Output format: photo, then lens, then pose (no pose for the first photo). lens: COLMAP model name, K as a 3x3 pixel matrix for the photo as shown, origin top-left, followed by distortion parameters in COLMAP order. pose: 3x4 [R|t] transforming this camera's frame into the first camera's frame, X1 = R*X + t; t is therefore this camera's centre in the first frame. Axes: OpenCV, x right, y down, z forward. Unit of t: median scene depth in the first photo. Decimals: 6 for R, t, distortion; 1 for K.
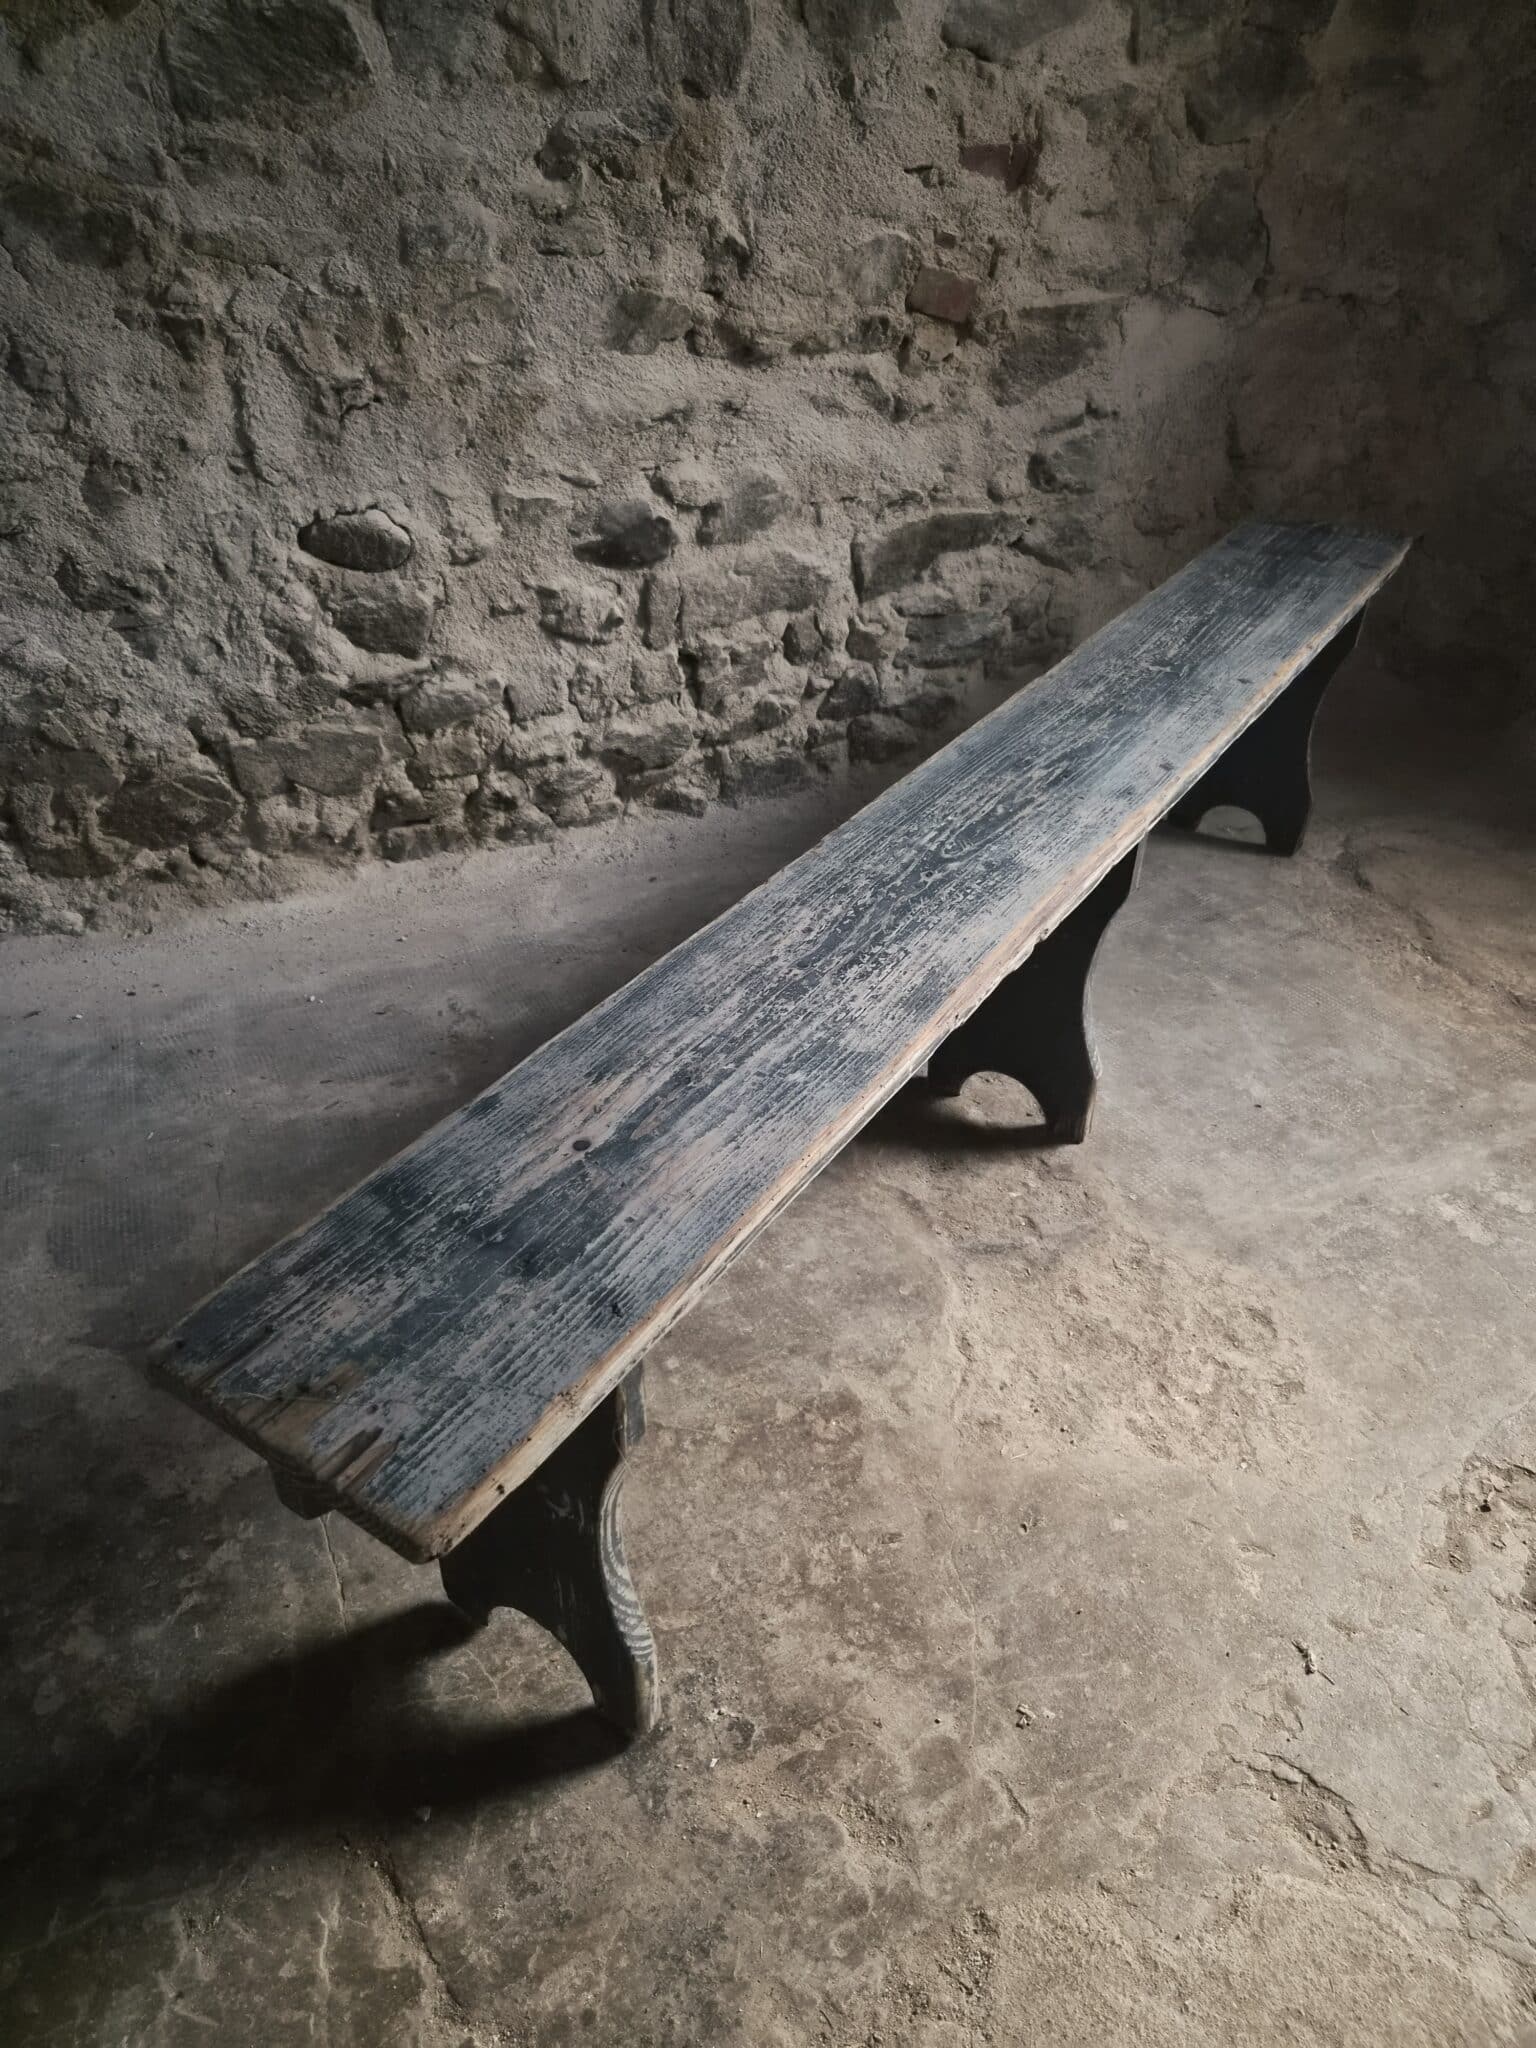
lens RADIAL K [[1376.6, 0, 751.7], [0, 1376.6, 1023.7], [0, 0, 1]] dist [0.062513, -0.045198]
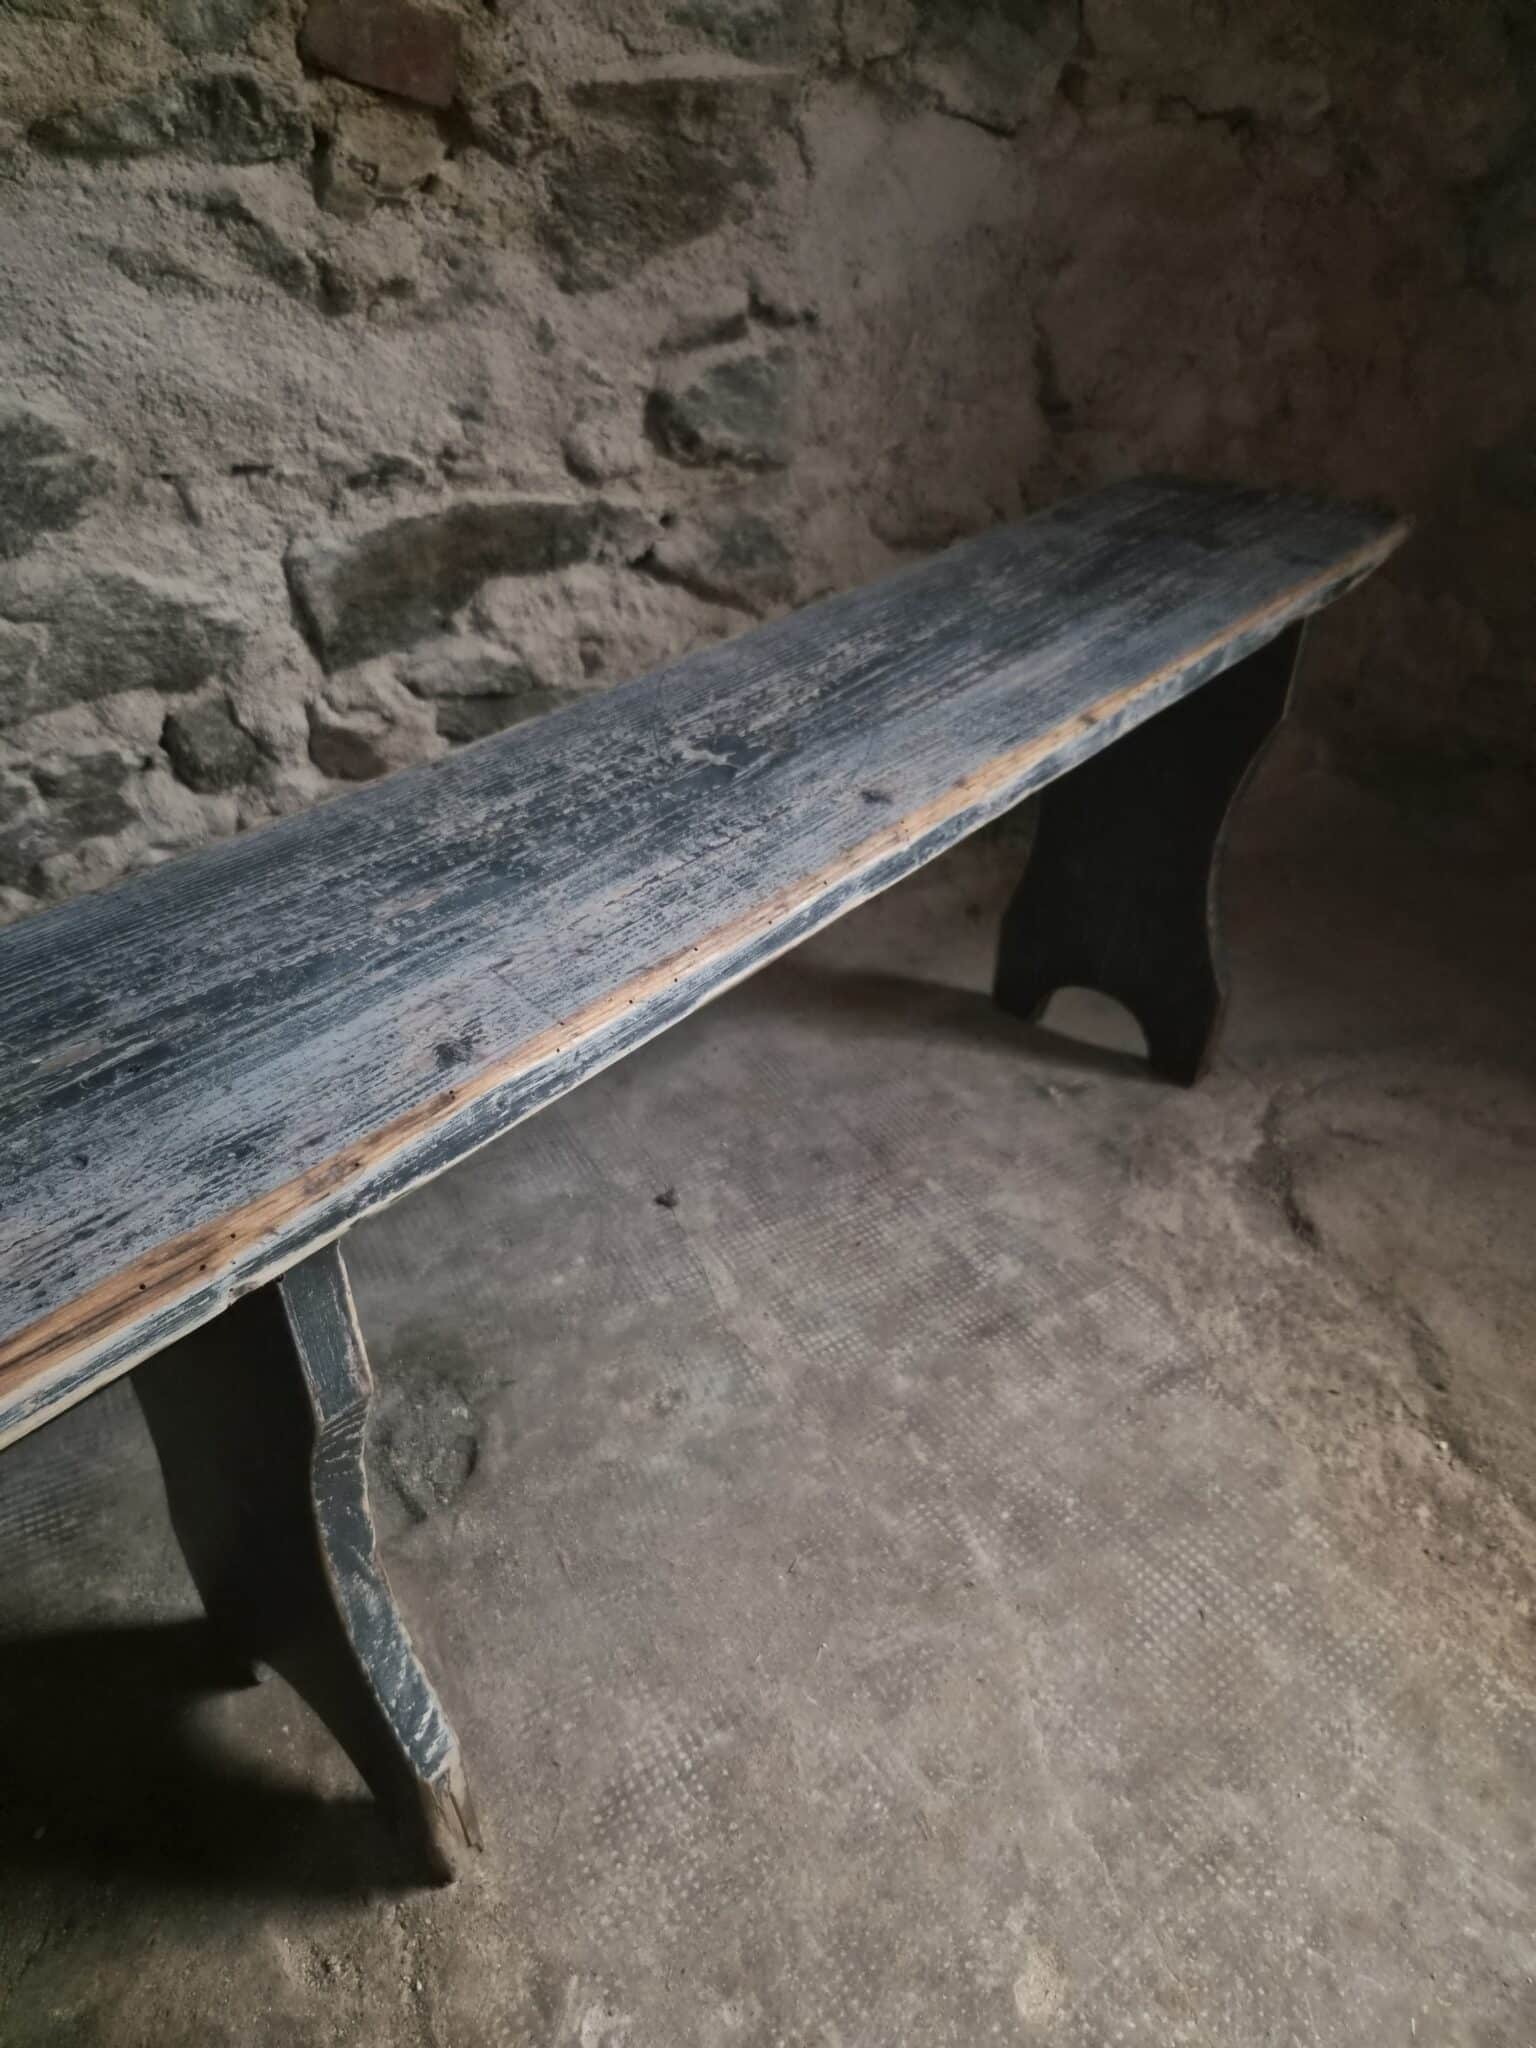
lens RADIAL K [[1403.8, 0, 768.8], [0, 1403.8, 1009.8], [0, 0, 1]] dist [0.050387, -0.043622]
pose [[0.999236, -0.016828, 0.035263, 0.243374], [0.018005, 0.999283, -0.033308, -0.174551], [-0.034677, 0.033917, 0.998823, 0.522021]]
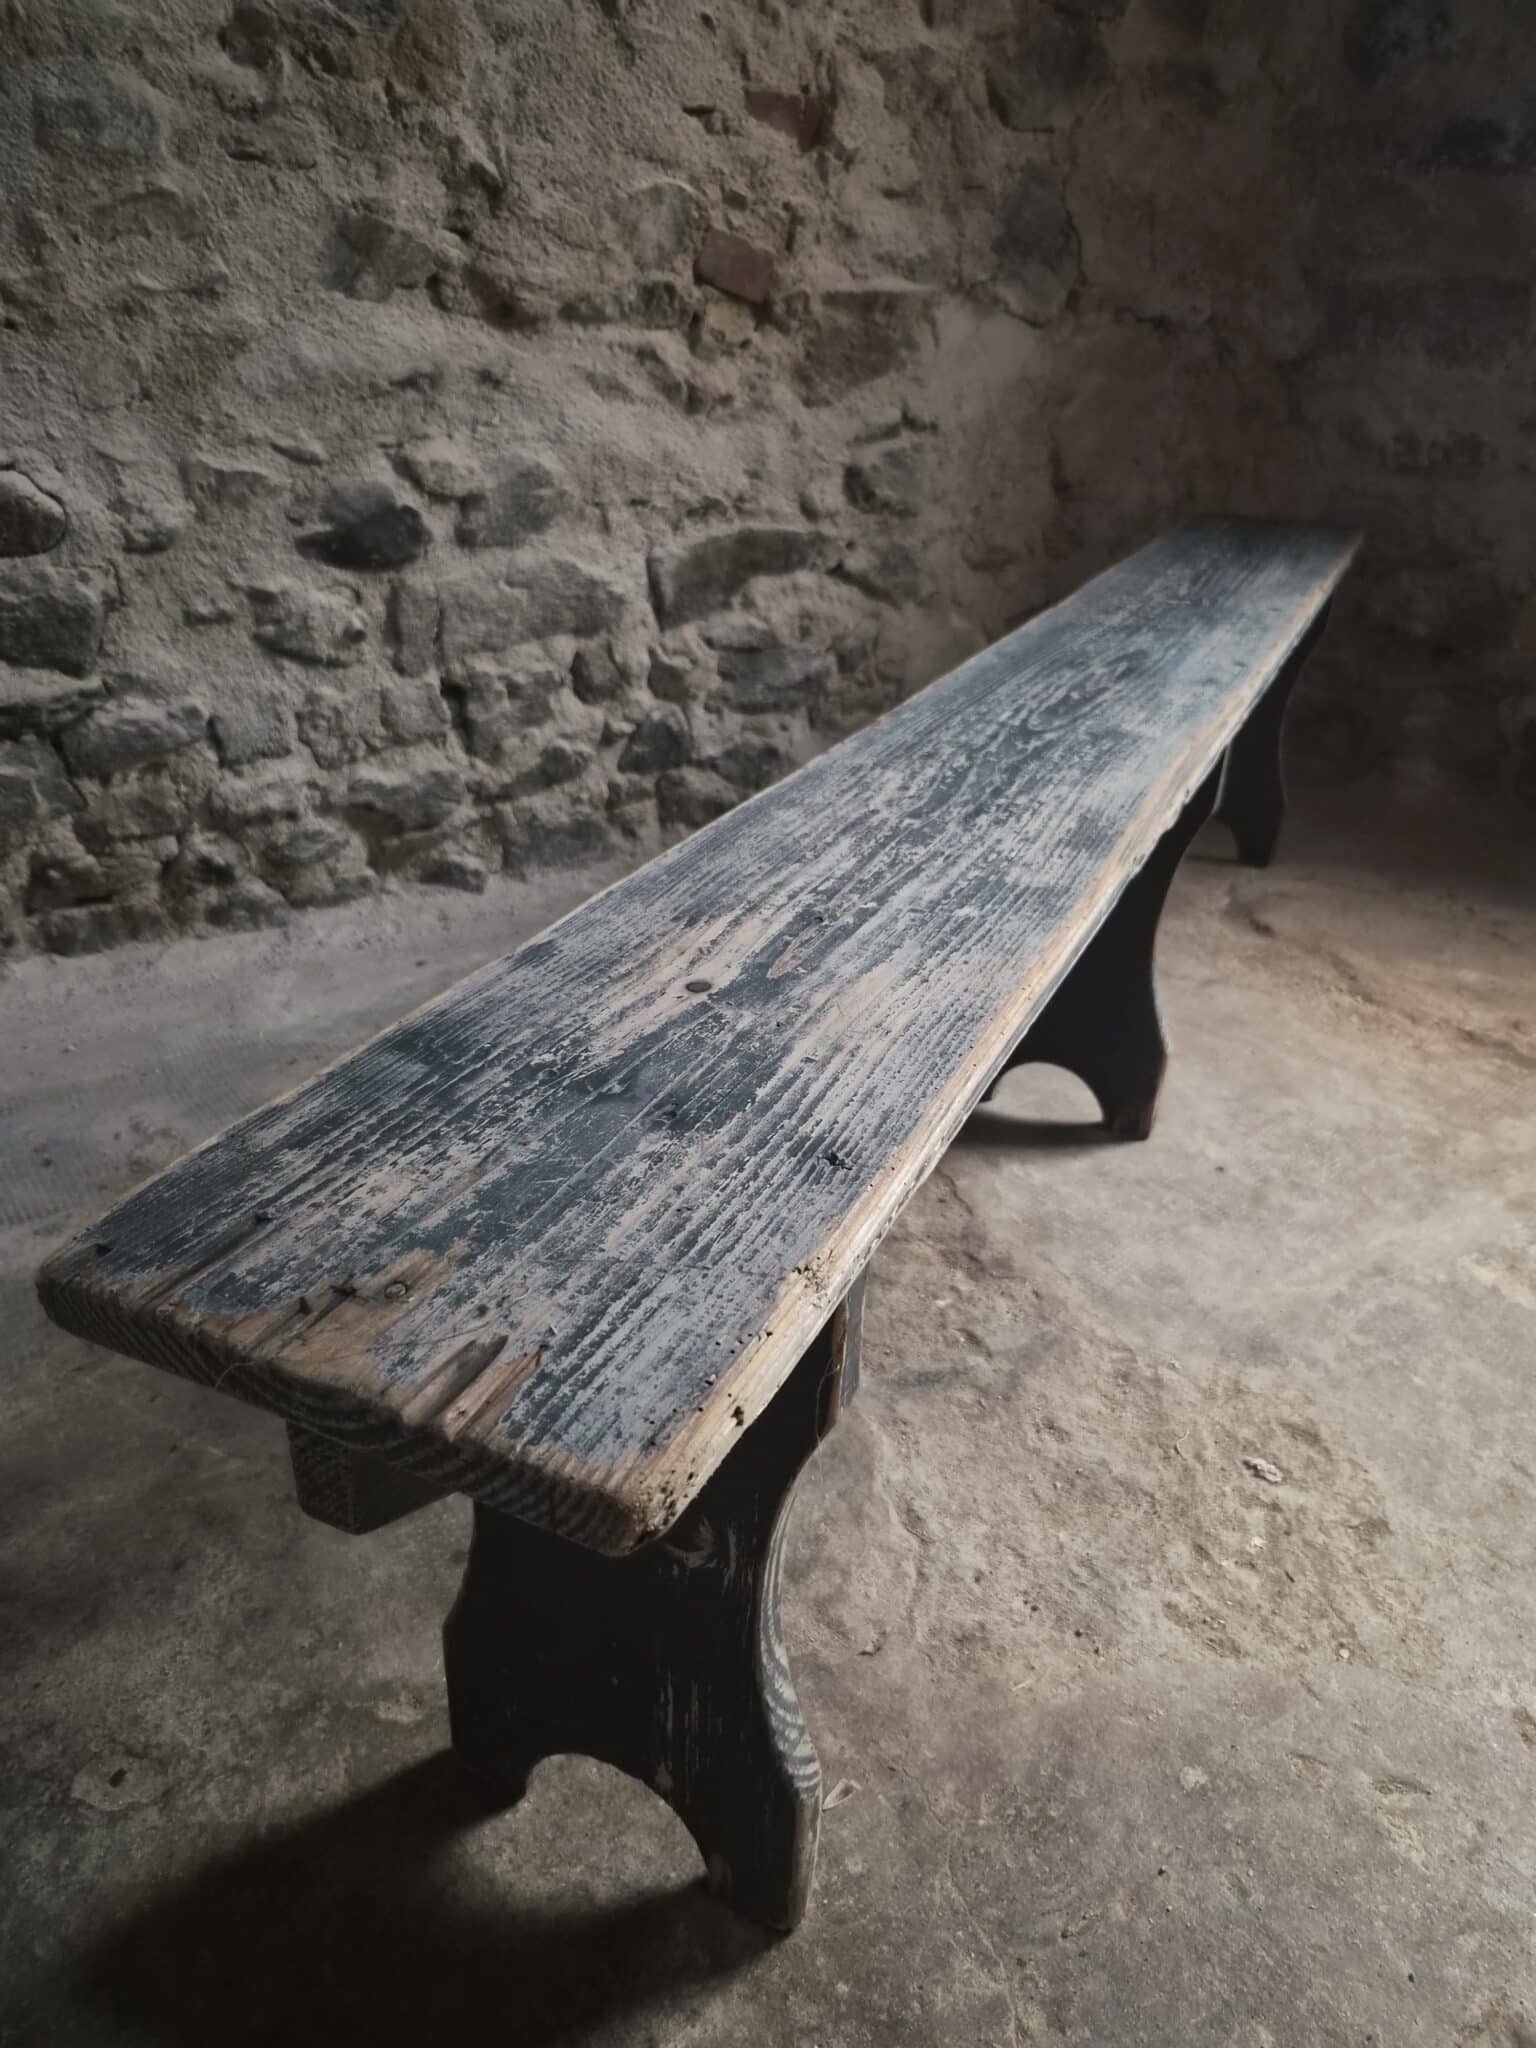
lens RADIAL K [[1396.4, 0, 777.1], [0, 1396.4, 1039.9], [0, 0, 1]] dist [0.049657, -0.040593]
pose [[0.984465, -0.055512, 0.166576, -0.008291], [0.076783, 0.989294, -0.124105, 0.055657], [-0.157904, 0.134967, 0.978187, 0.213431]]
